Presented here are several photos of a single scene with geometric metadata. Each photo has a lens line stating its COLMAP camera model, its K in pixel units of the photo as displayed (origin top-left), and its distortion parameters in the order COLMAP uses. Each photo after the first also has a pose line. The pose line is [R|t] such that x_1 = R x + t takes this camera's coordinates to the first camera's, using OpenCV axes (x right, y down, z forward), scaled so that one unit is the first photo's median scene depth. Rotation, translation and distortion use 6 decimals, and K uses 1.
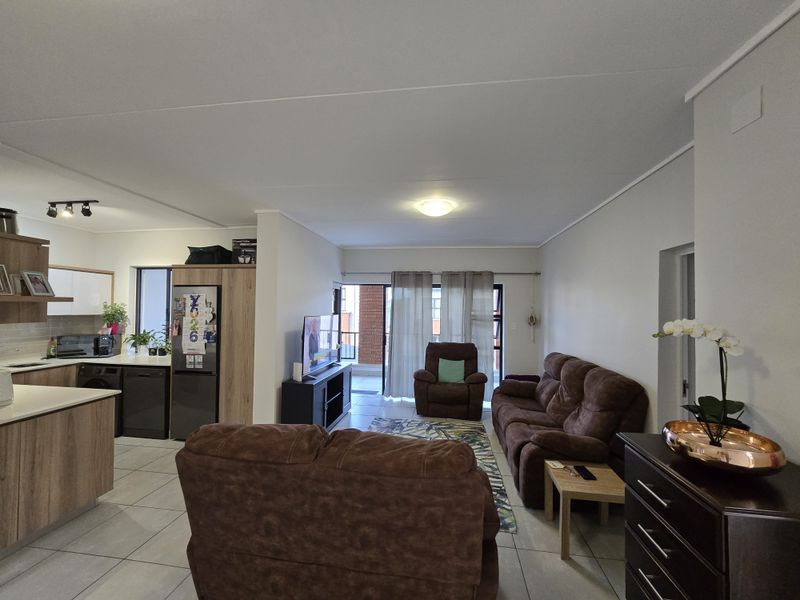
lens RADIAL K [[328.5, 0, 402.6], [0, 328.5, 301.0], [0, 0, 1]] dist [-0.007593, 0.003353]
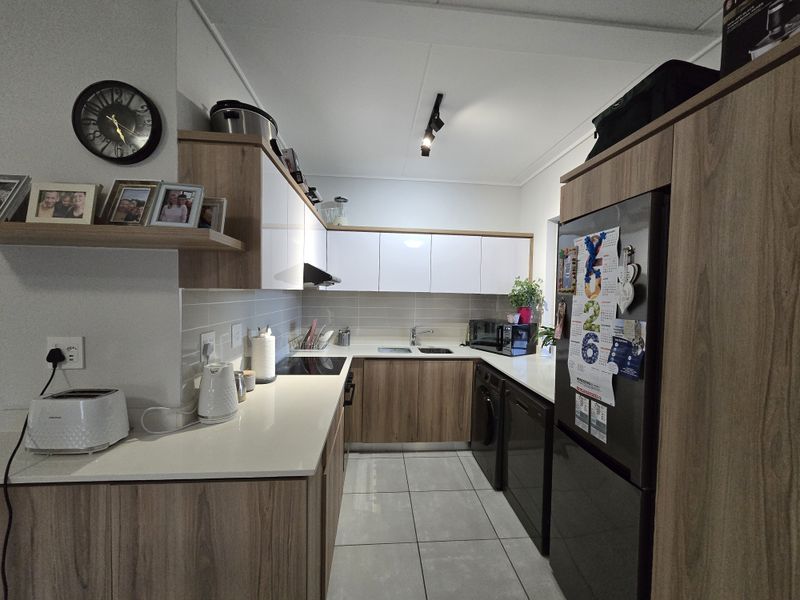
lens RADIAL K [[326.6, 0, 404.4], [0, 326.6, 300.5], [0, 0, 1]] dist [-0.002403, -0.000005]
pose [[0.222033, 0.020071, -0.974833, -0.324594], [0.000067, 0.999788, 0.020600, 0.046743], [0.975039, -0.004639, 0.221984, 0.709907]]
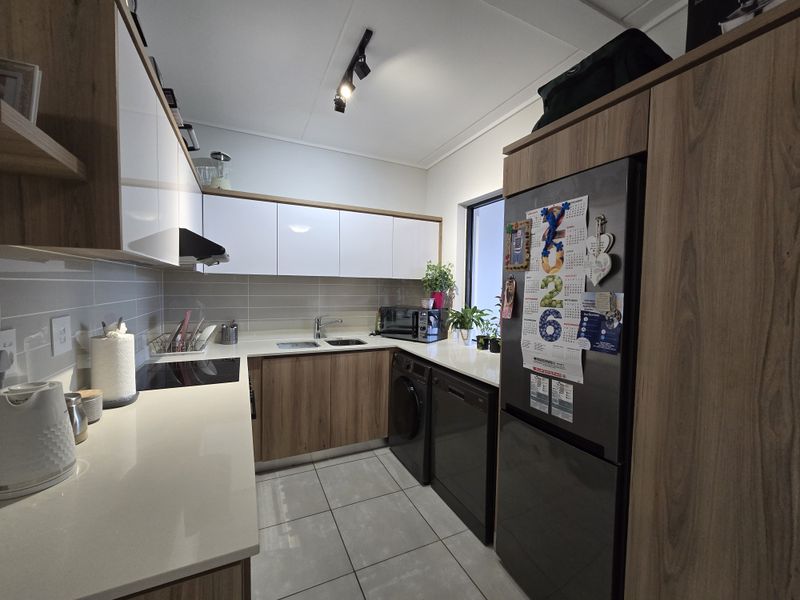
lens RADIAL K [[328.5, 0, 402.6], [0, 328.5, 301.0], [0, 0, 1]] dist [-0.007593, 0.003353]
pose [[0.554306, 0.035031, -0.831576, -0.430677], [0.005030, 0.998955, 0.045435, 0.064907], [0.832298, -0.029367, 0.553550, 0.669998]]
